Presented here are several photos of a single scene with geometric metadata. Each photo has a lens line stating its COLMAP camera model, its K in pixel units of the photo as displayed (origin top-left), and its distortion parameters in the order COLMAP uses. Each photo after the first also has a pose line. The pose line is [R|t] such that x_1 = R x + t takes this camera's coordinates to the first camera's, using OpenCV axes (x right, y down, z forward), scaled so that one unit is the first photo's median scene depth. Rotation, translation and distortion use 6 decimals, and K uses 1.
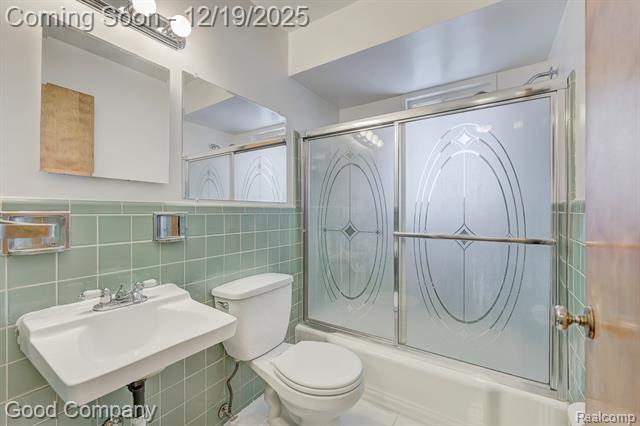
lens RADIAL K [[262.9, 0, 318.0], [0, 262.9, 211.6], [0, 0, 1]] dist [0.000990, 0.000144]
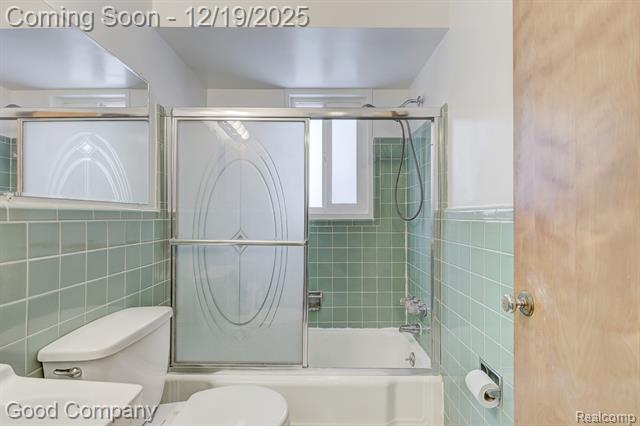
lens RADIAL K [[304.3, 0, 310.5], [0, 304.3, 213.5], [0, 0, 1]] dist [-0.001627, -0.000469]
pose [[0.846233, 0.009950, 0.532721, -0.196528], [-0.004421, 0.999922, -0.011654, -0.002962], [-0.532795, 0.007507, 0.846211, 0.084969]]
